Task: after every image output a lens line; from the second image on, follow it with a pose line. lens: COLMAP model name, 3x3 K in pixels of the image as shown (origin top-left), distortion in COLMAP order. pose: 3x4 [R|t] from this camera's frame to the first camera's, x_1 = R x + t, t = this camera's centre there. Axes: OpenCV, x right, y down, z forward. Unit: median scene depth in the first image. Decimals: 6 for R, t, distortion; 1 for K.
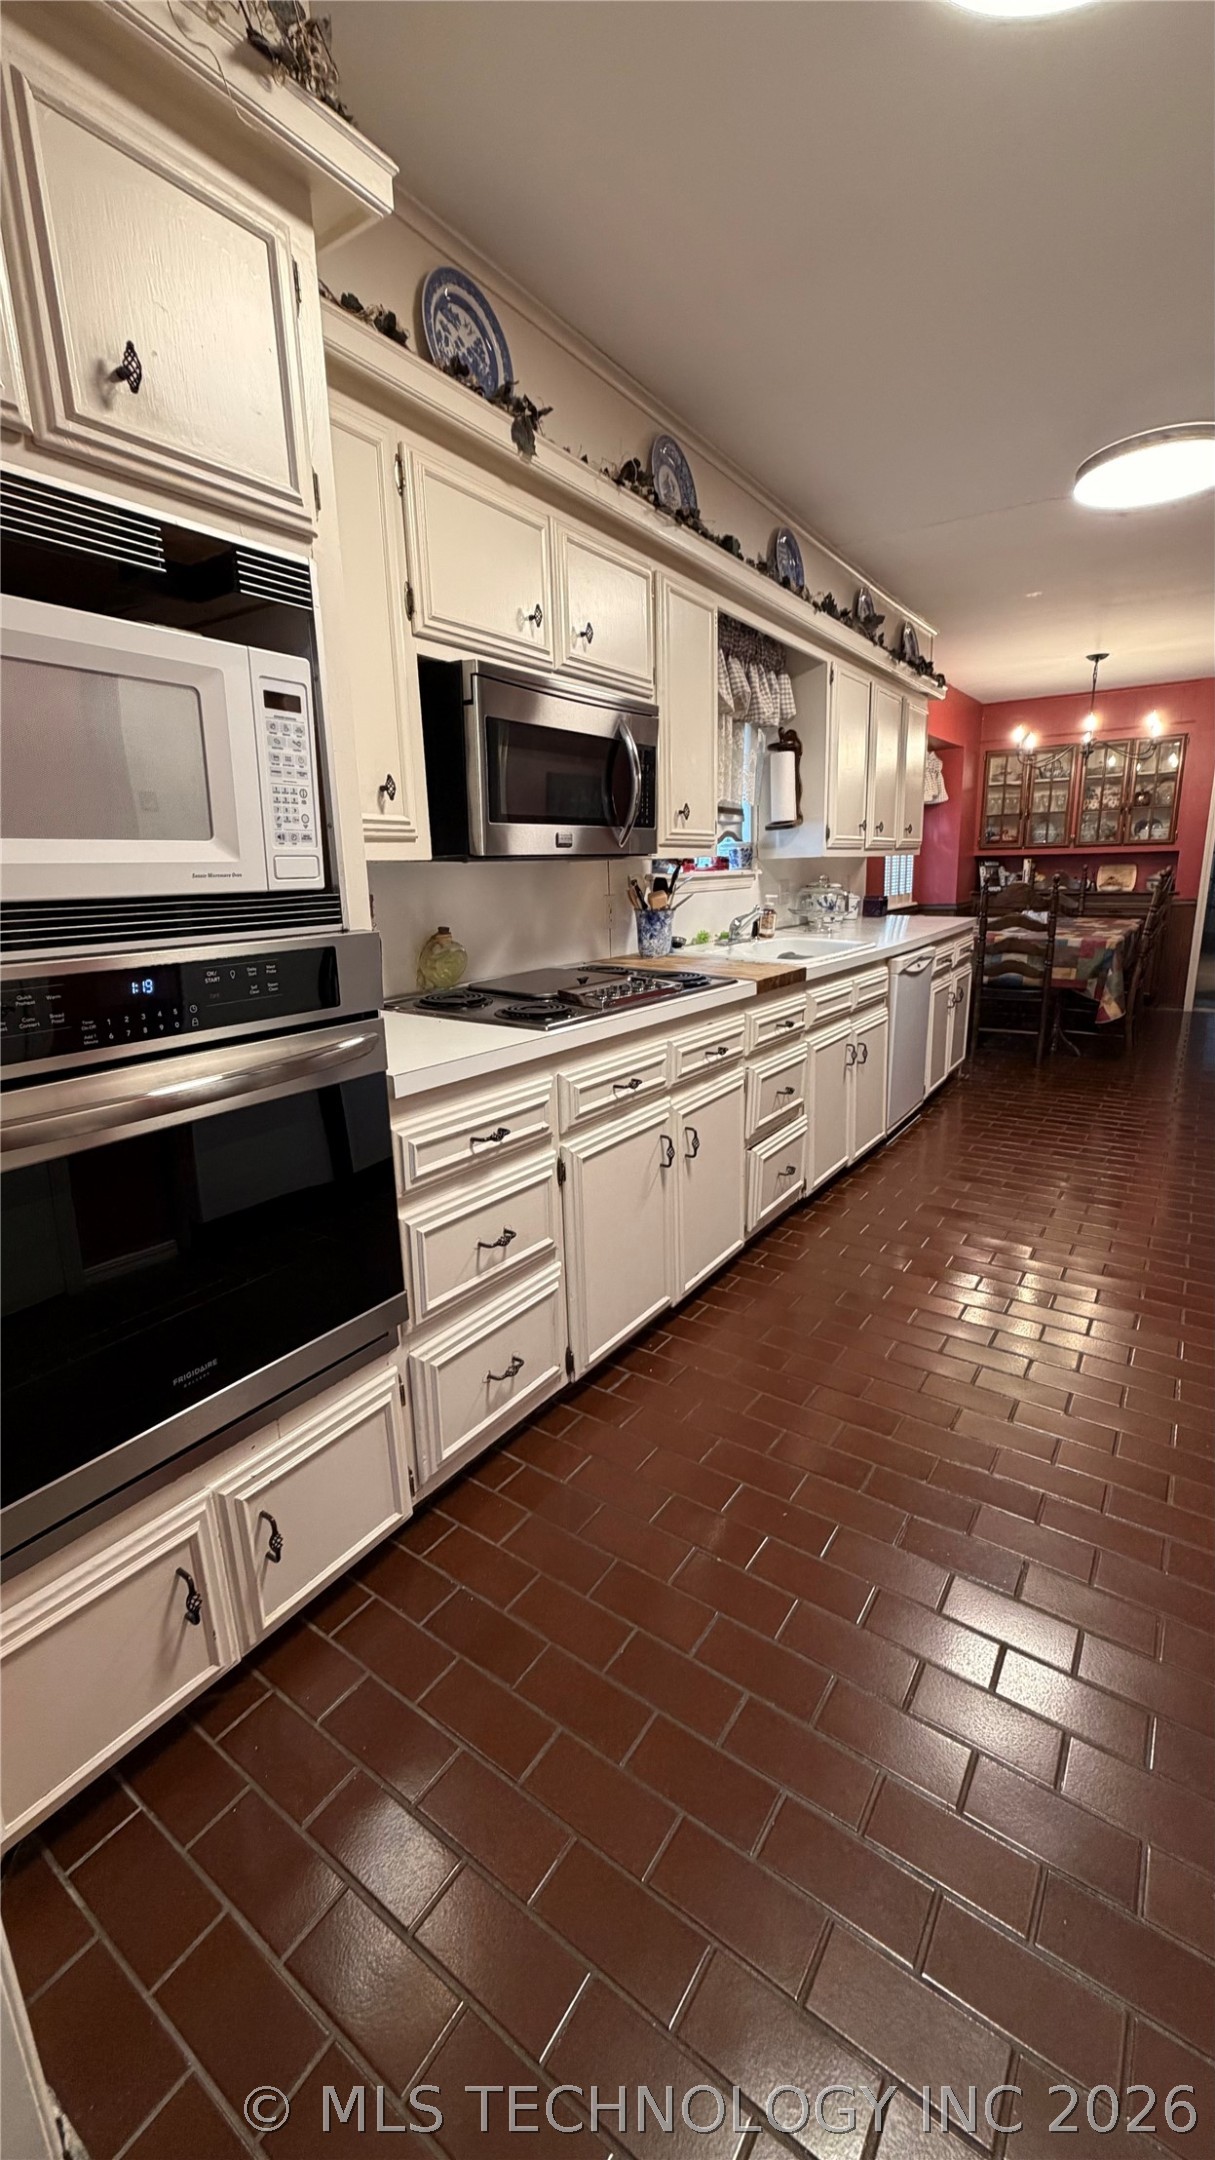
lens RADIAL K [[860.6, 0, 607.5], [0, 860.6, 1080.0], [0, 0, 1]] dist [-0.002257, 0.000051]
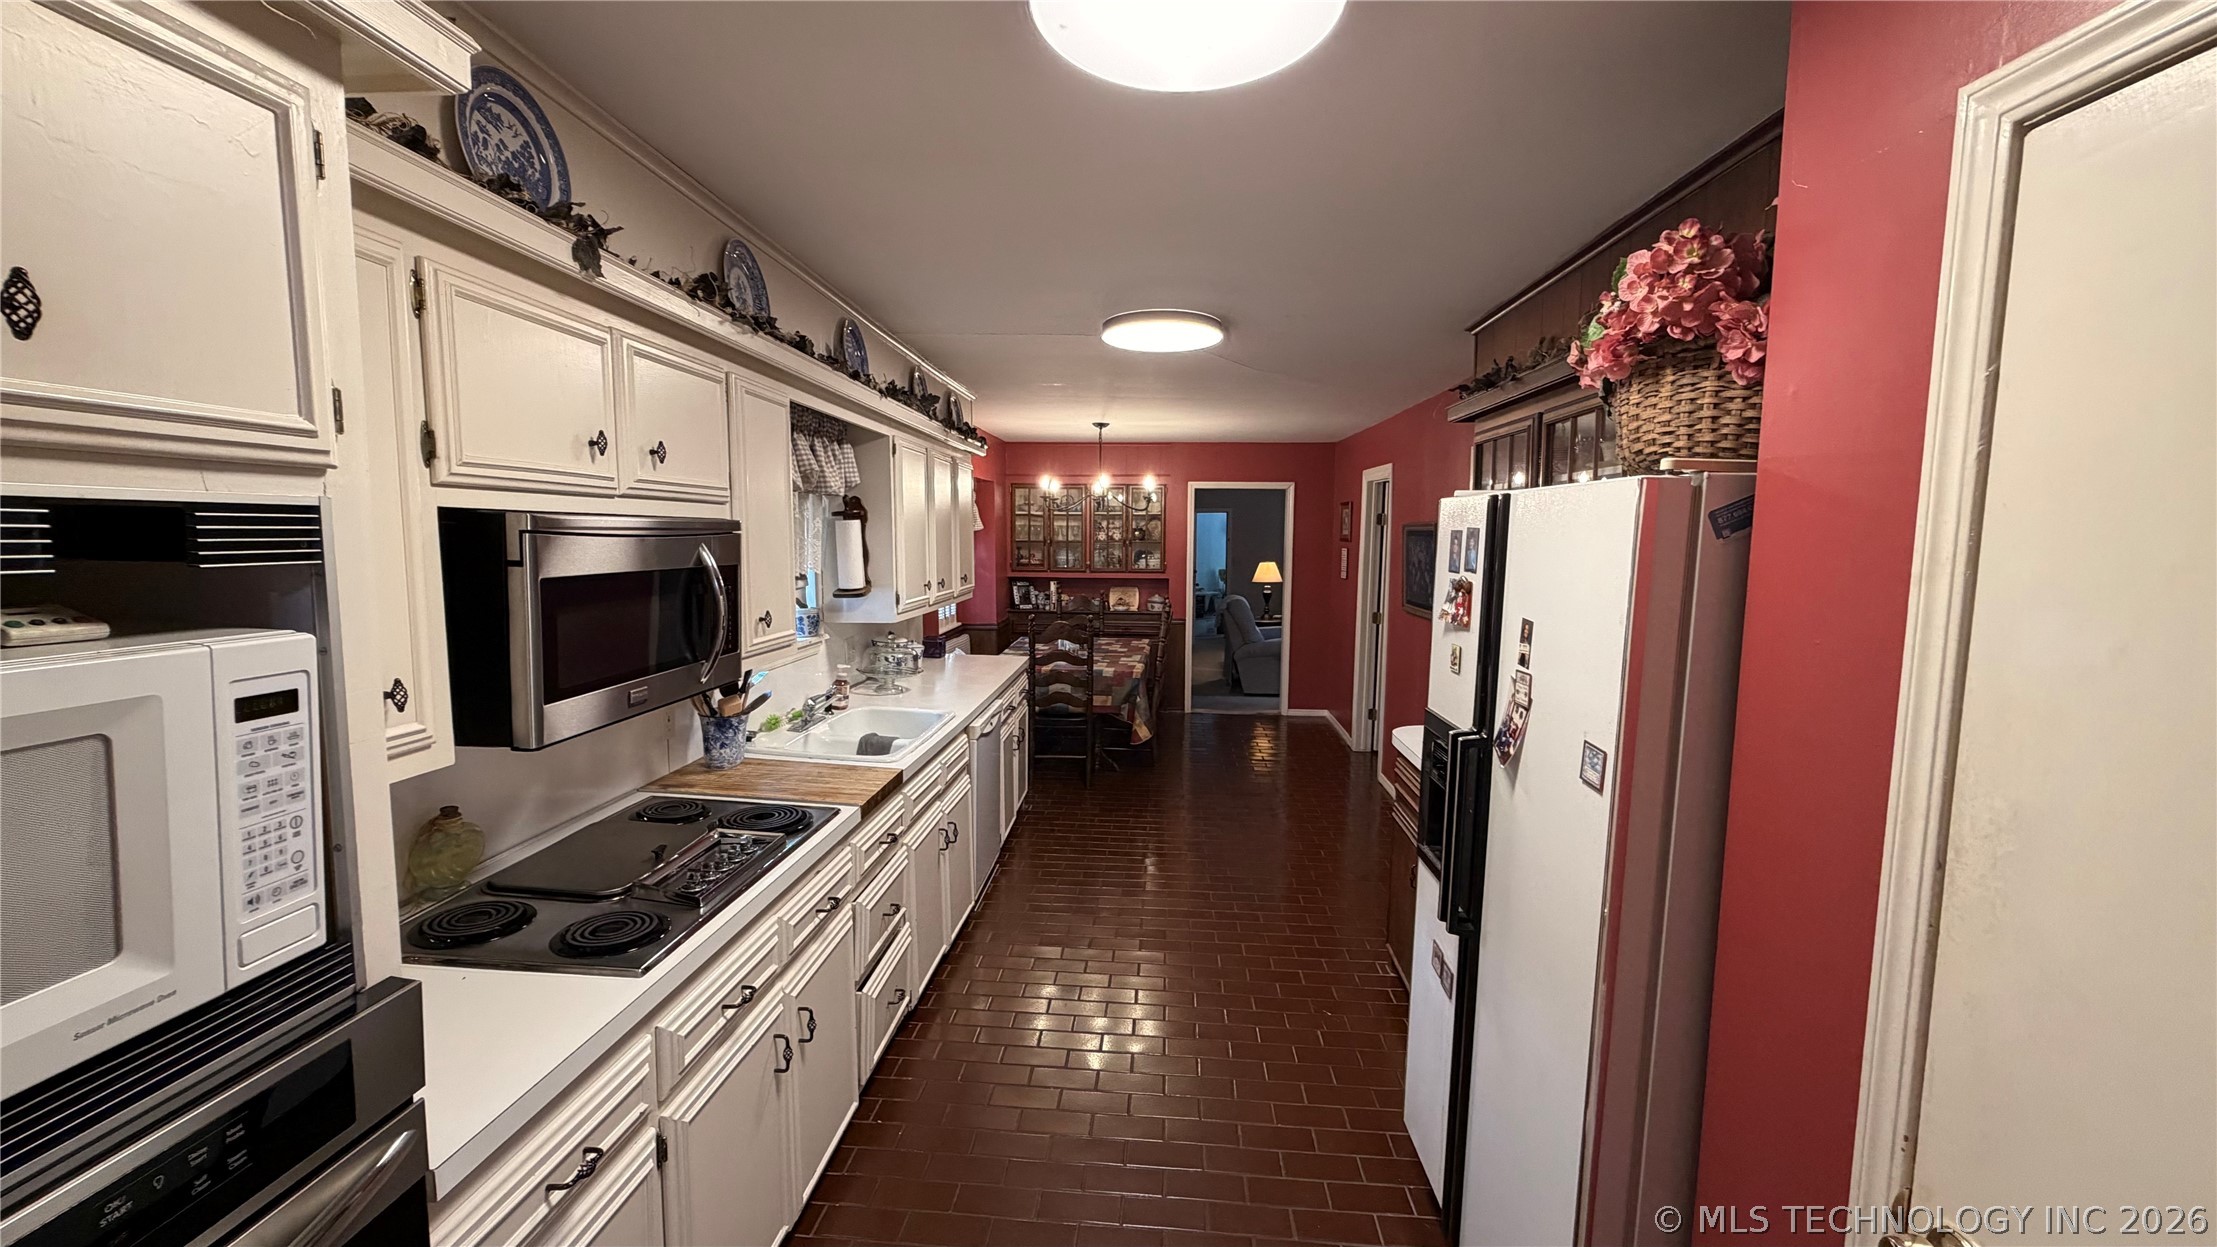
lens RADIAL K [[883.3, 0, 1108.5], [0, 883.3, 623.5], [0, 0, 1]] dist [-0.002257, 0.000051]
pose [[0.860187, -0.017172, 0.509690, -0.081405], [0.091674, 0.988359, -0.121417, -0.179999], [-0.501672, 0.151167, 0.851748, 0.036147]]
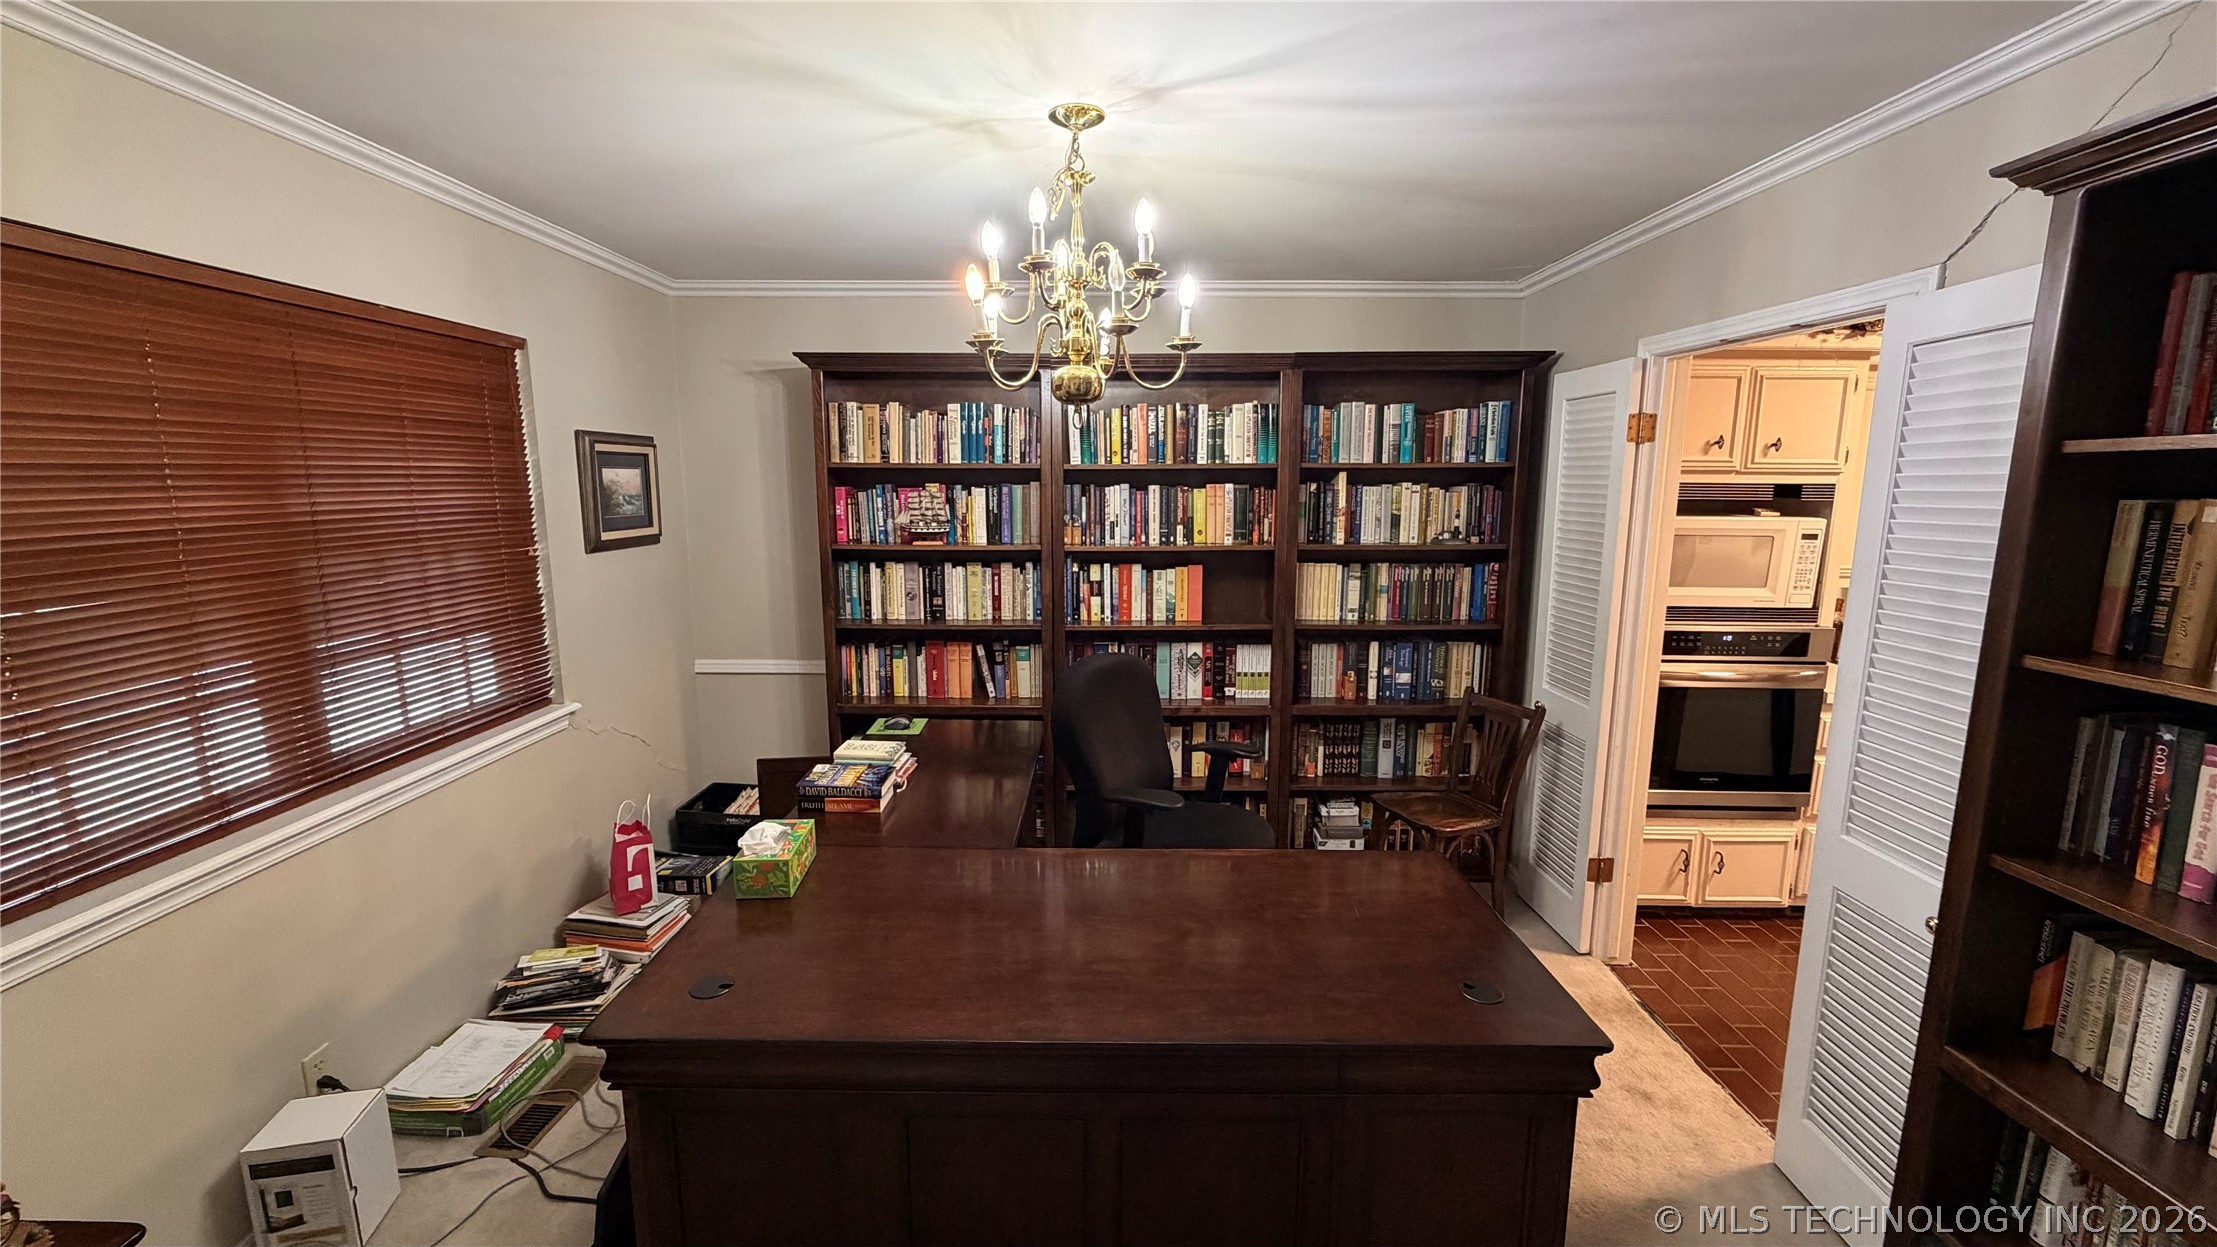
lens RADIAL K [[879.8, 0, 1101.7], [0, 879.8, 622.9], [0, 0, 1]] dist [-0.000111, 0.000009]
pose [[0.557905, 0.155424, -0.815221, 0.310802], [-0.217518, 0.975351, 0.037092, 0.085698], [0.800892, 0.156631, 0.577960, -1.083061]]
